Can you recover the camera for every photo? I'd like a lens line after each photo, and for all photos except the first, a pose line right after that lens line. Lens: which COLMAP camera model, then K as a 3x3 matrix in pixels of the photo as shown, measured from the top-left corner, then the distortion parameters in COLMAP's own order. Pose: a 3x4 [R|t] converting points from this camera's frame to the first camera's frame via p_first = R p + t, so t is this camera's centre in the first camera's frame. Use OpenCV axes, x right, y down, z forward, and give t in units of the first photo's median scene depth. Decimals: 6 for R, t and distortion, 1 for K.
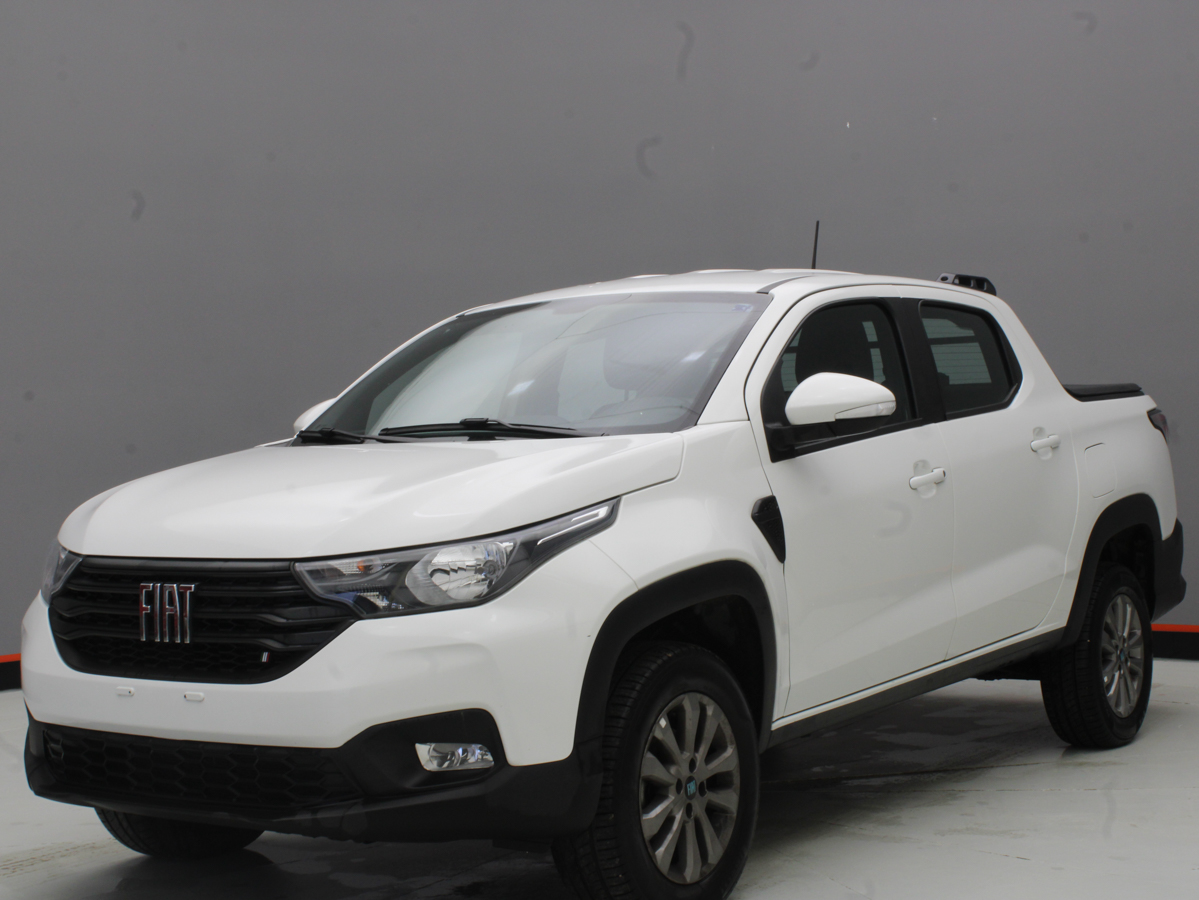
lens RADIAL K [[1944.1, 0, 599.5], [0, 1944.1, 450.0], [0, 0, 1]] dist [-0.056209, 0.028992]
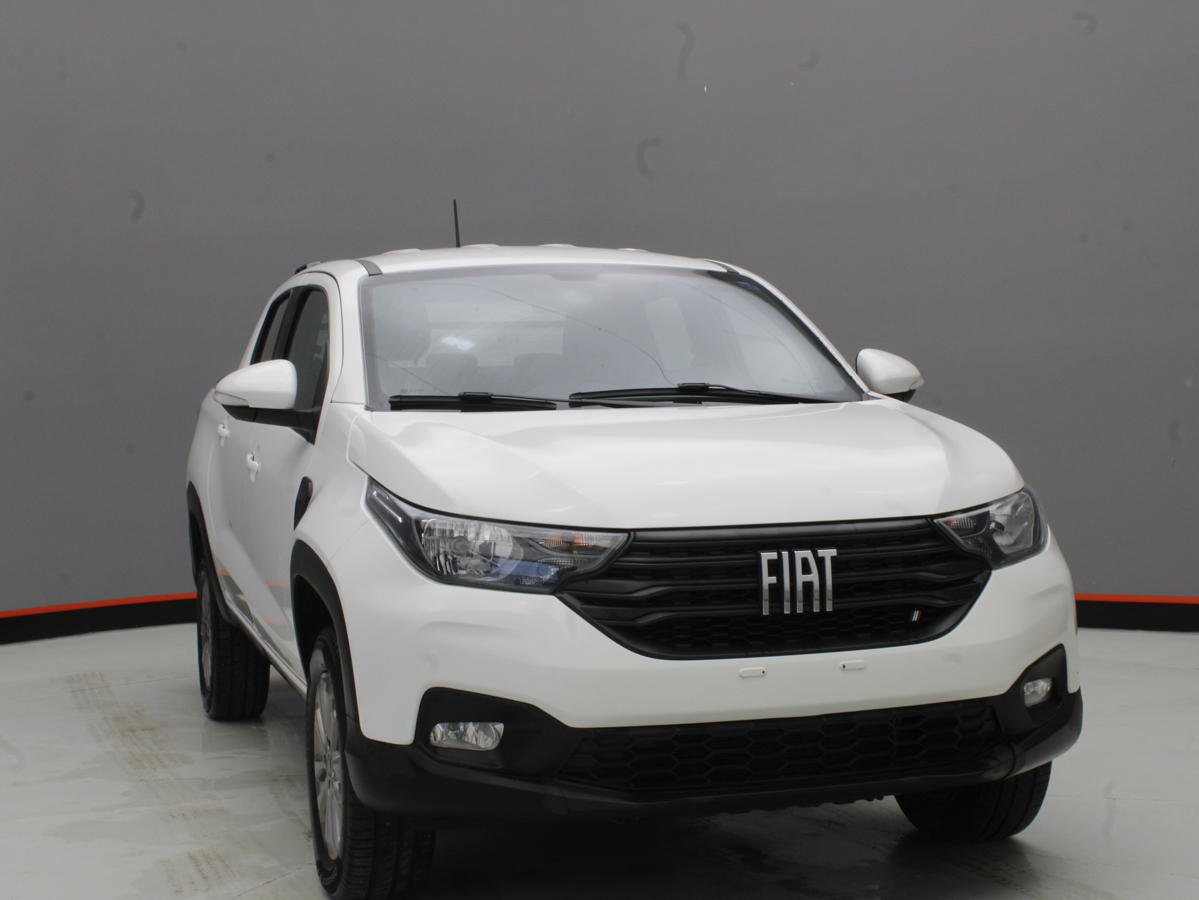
lens RADIAL K [[1944.1, 0, 599.5], [0, 1944.1, 450.0], [0, 0, 1]] dist [-0.056209, 0.028992]
pose [[0.622273, -0.010604, 0.782728, -0.999885], [0.011938, 0.999921, 0.004056, 0.015316], [-0.782709, 0.006821, 0.622350, 0.484851]]
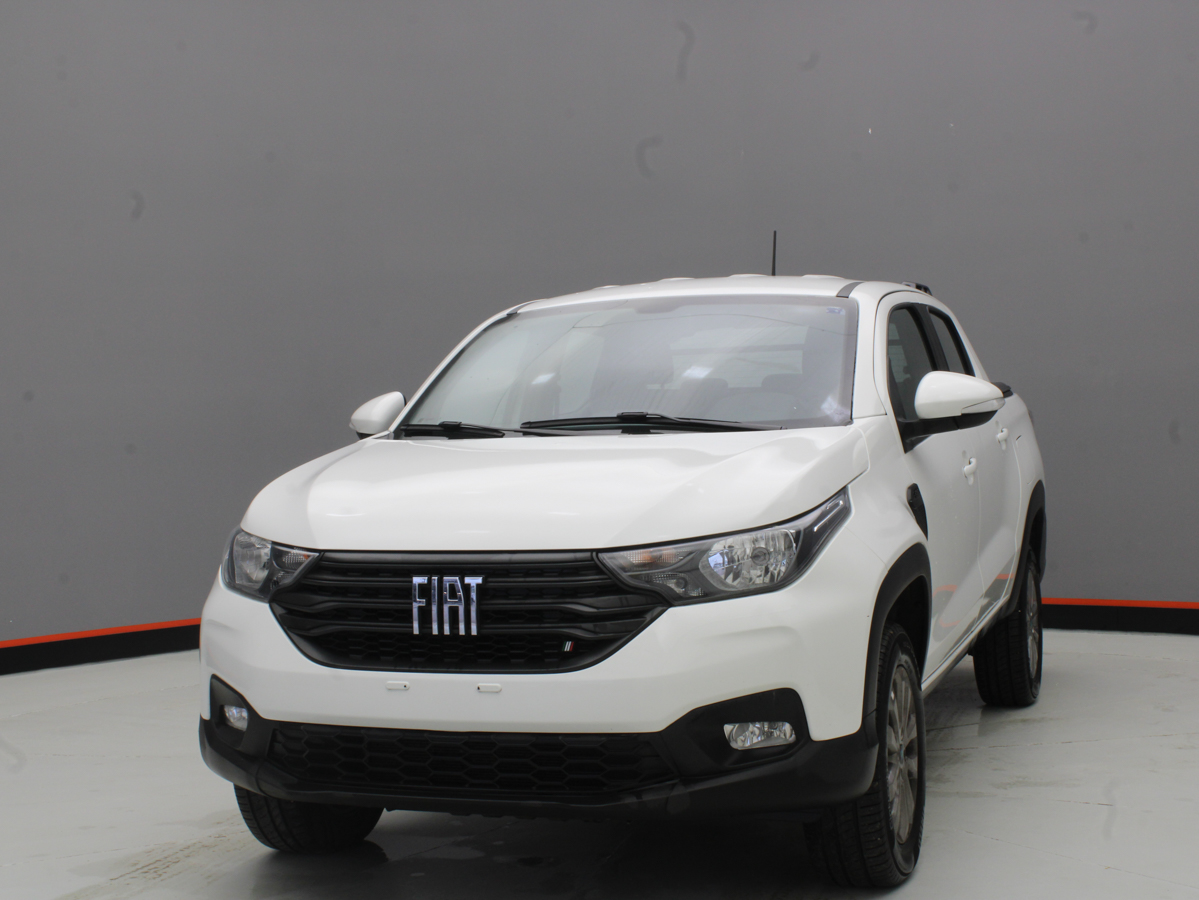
lens RADIAL K [[1824.1, 0, 599.5], [0, 1824.1, 450.0], [0, 0, 1]] dist [-0.059244, -0.100765]
pose [[0.966072, -0.003798, 0.258245, -0.384377], [0.002747, 0.999986, 0.004430, -0.000499], [-0.258259, -0.003570, 0.966069, 0.068094]]
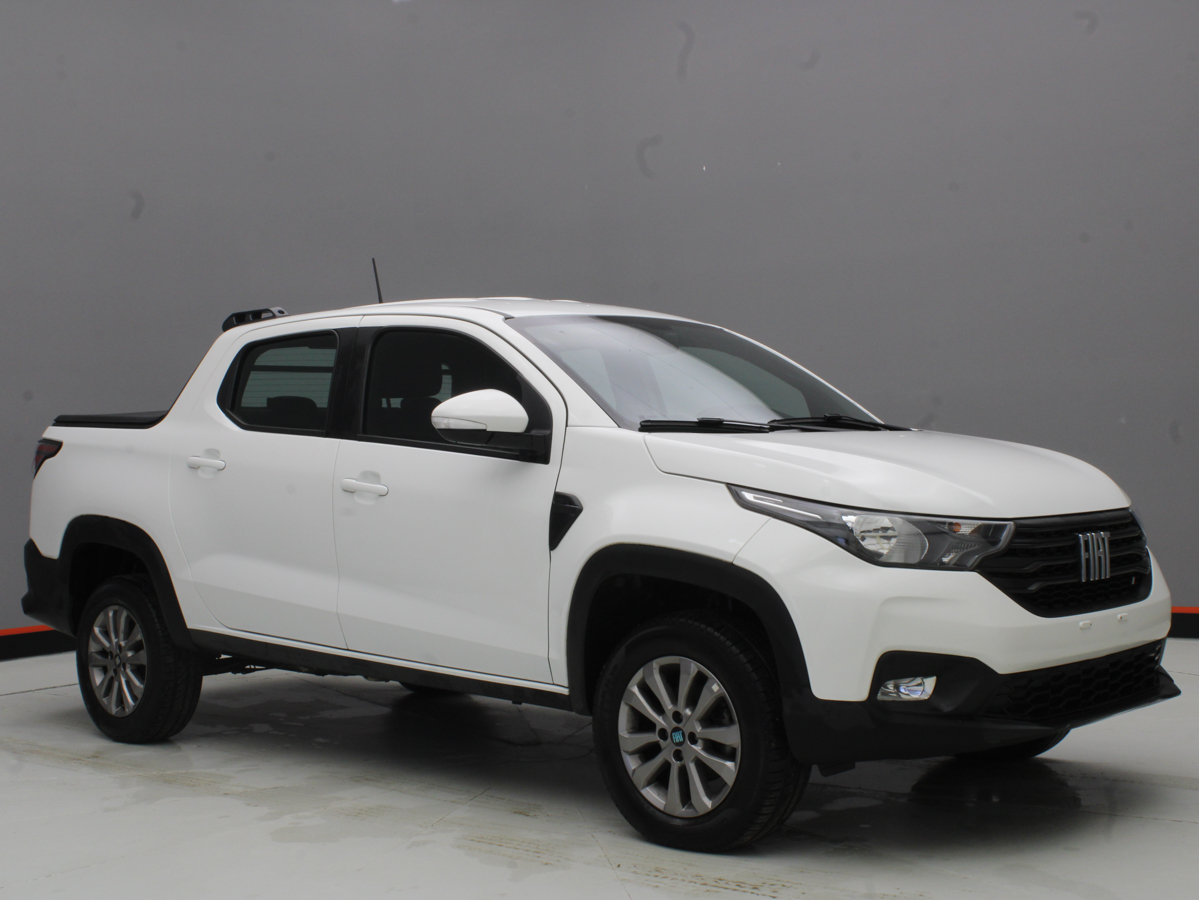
lens RADIAL K [[1603.3, 0, 599.5], [0, 1603.3, 450.0], [0, 0, 1]] dist [0.035404, 0.040959]
pose [[0.144883, 0.020210, 0.989242, -1.277107], [0.023145, 0.999449, -0.023809, 0.032394], [-0.989178, 0.026345, 0.144336, 1.147309]]
